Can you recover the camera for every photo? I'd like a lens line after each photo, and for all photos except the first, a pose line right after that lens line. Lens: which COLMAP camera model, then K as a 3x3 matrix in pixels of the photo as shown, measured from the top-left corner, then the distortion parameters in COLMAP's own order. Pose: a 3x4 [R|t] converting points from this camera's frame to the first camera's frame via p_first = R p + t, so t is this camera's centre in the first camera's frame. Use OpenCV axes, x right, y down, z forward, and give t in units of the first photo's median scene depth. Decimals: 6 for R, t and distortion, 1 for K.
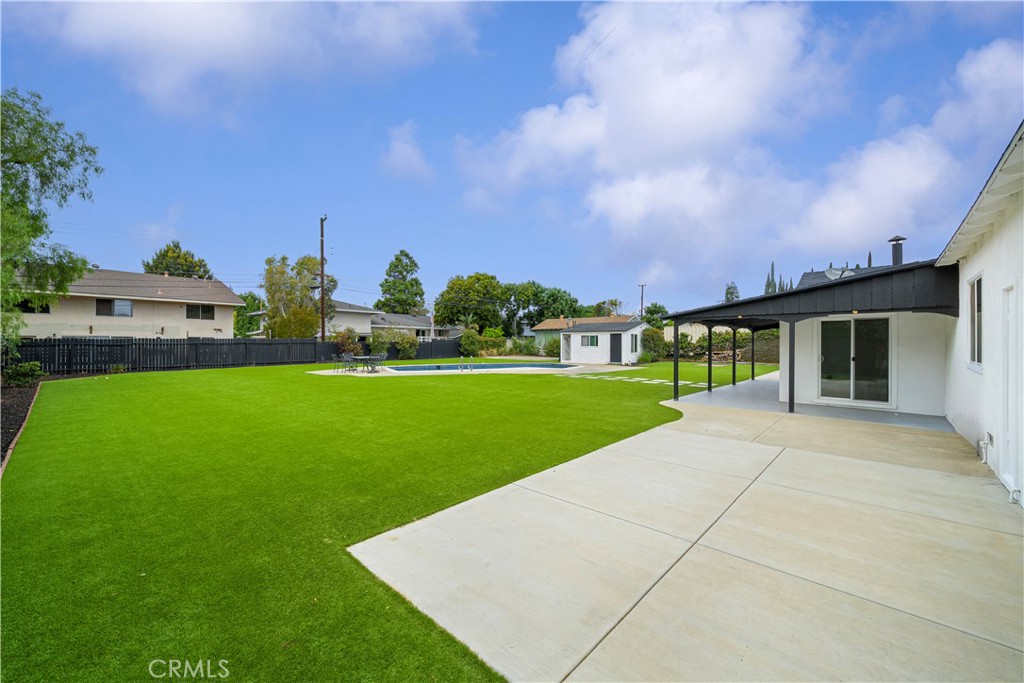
lens RADIAL K [[380.4, 0, 511.3], [0, 380.4, 340.7], [0, 0, 1]] dist [-0.003136, -0.000110]
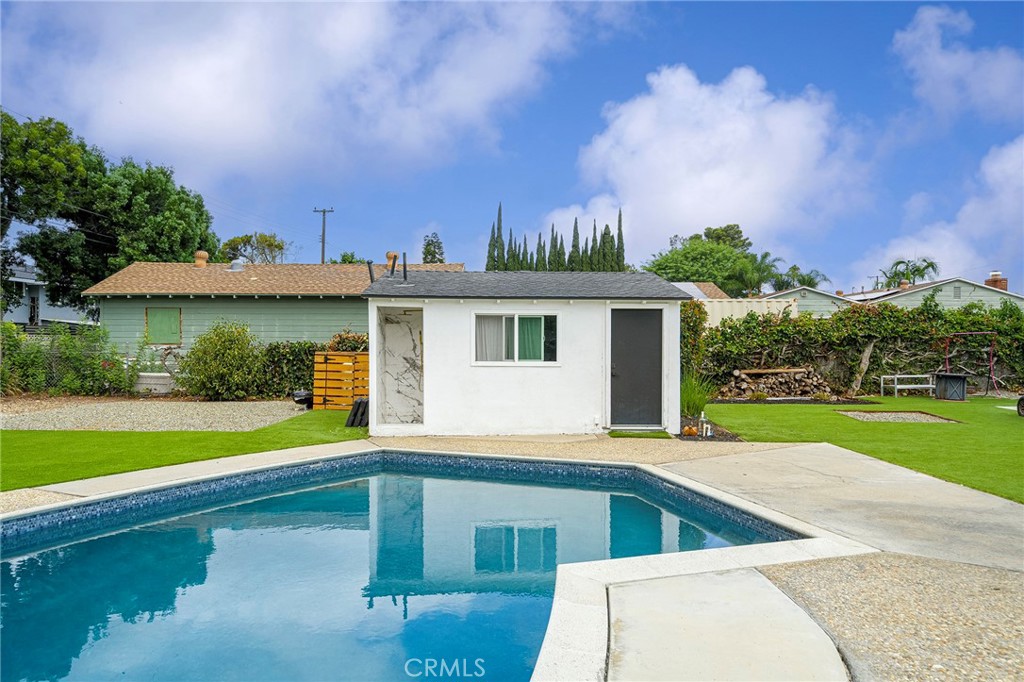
lens RADIAL K [[707.4, 0, 512.7], [0, 707.4, 343.2], [0, 0, 1]] dist [-0.000126, -0.000101]
pose [[0.735708, 0.002034, 0.677295, -0.066992], [-0.004719, 0.999987, 0.002123, 0.002032], [-0.677282, -0.004758, 0.735708, 0.490854]]
